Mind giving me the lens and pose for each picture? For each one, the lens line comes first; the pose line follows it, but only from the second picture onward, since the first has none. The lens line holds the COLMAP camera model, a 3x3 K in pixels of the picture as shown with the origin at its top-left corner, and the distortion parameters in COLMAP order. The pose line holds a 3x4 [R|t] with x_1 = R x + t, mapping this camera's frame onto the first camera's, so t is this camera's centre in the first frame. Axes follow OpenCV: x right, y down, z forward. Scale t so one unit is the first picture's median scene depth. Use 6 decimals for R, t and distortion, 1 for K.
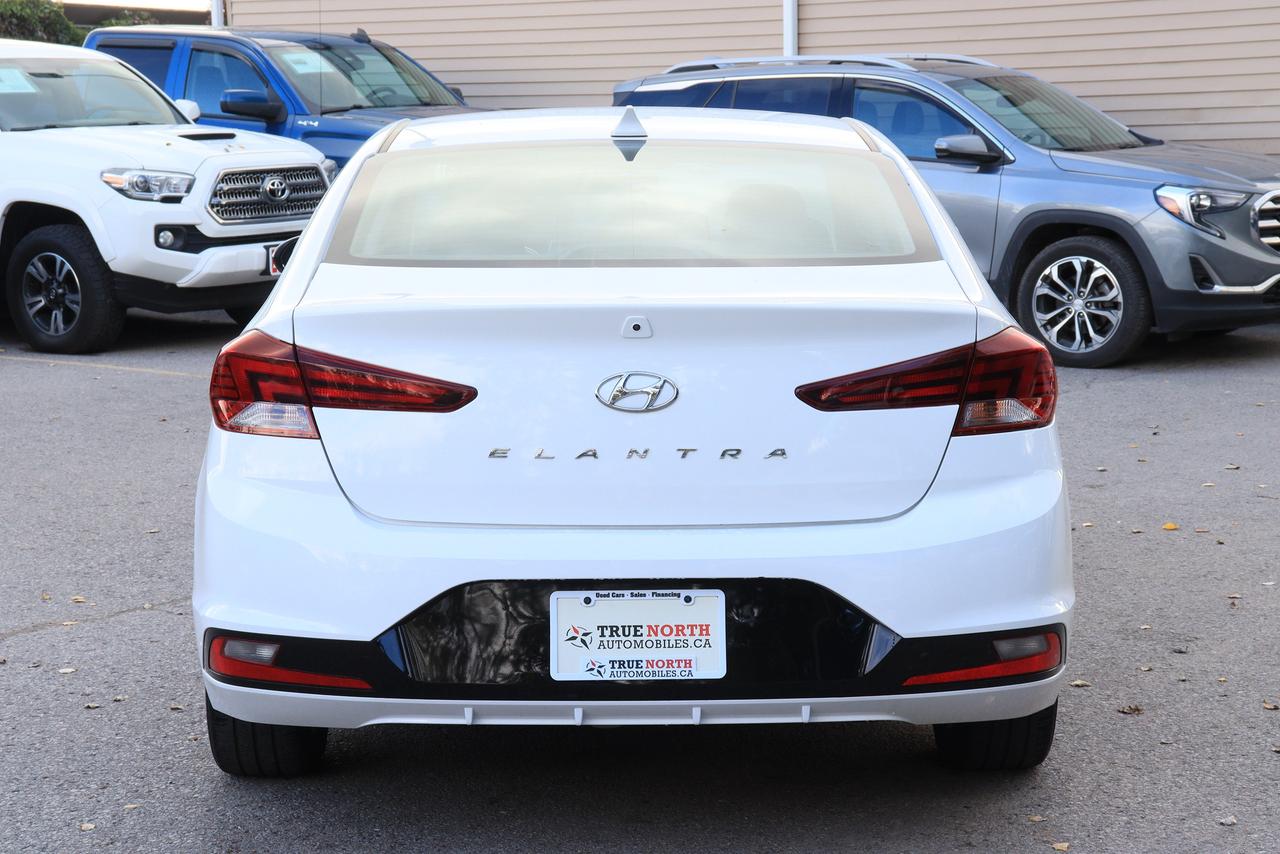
lens RADIAL K [[2561.4, 0, 639.5], [0, 2561.4, 435.2], [0, 0, 1]] dist [0.490876, 0.000000]
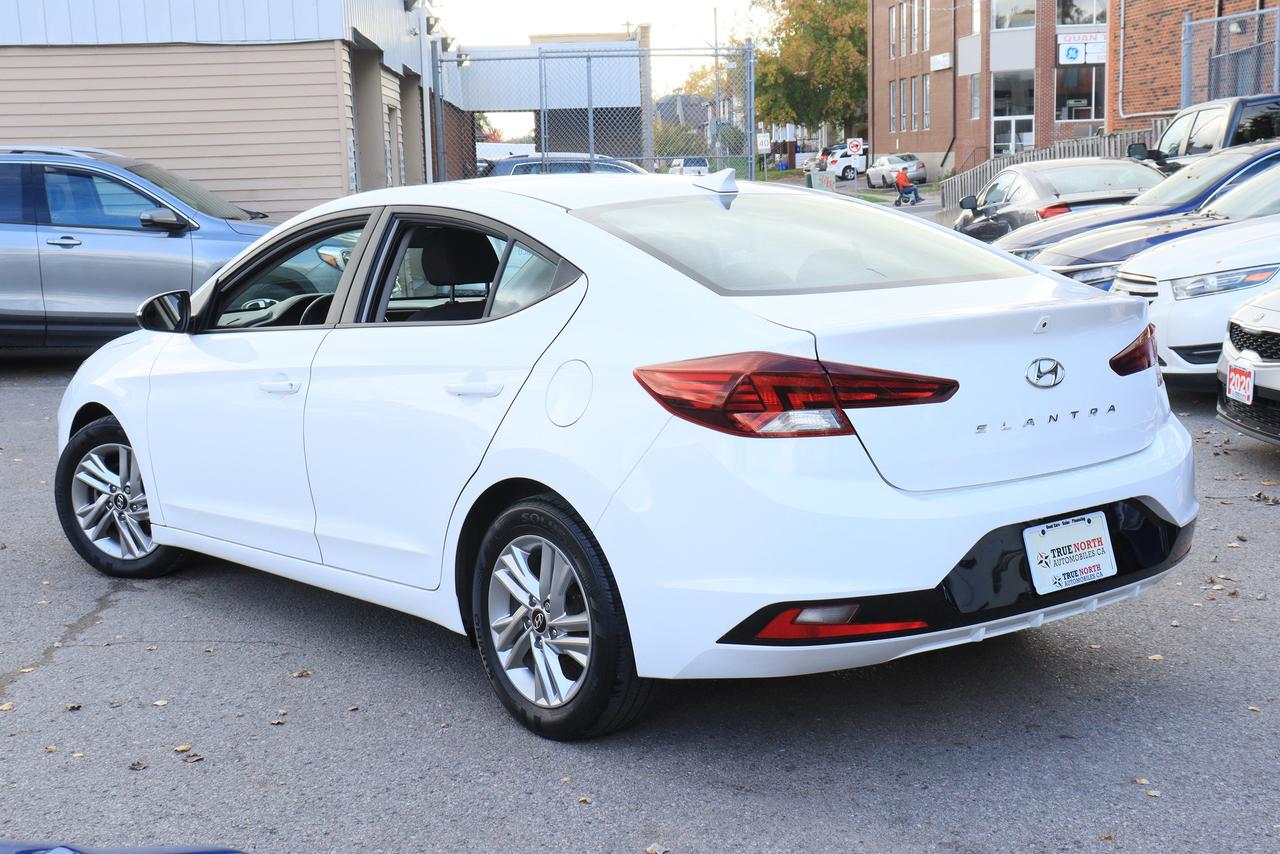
lens RADIAL K [[1837.6, 0, 639.9], [0, 1837.6, 423.8], [0, 0, 1]] dist [0.055925, 0.000000]
pose [[0.728928, -0.097728, 0.677579, -0.804757], [0.100859, 0.994288, 0.034906, -0.045031], [-0.677120, 0.042896, 0.734621, 0.437715]]
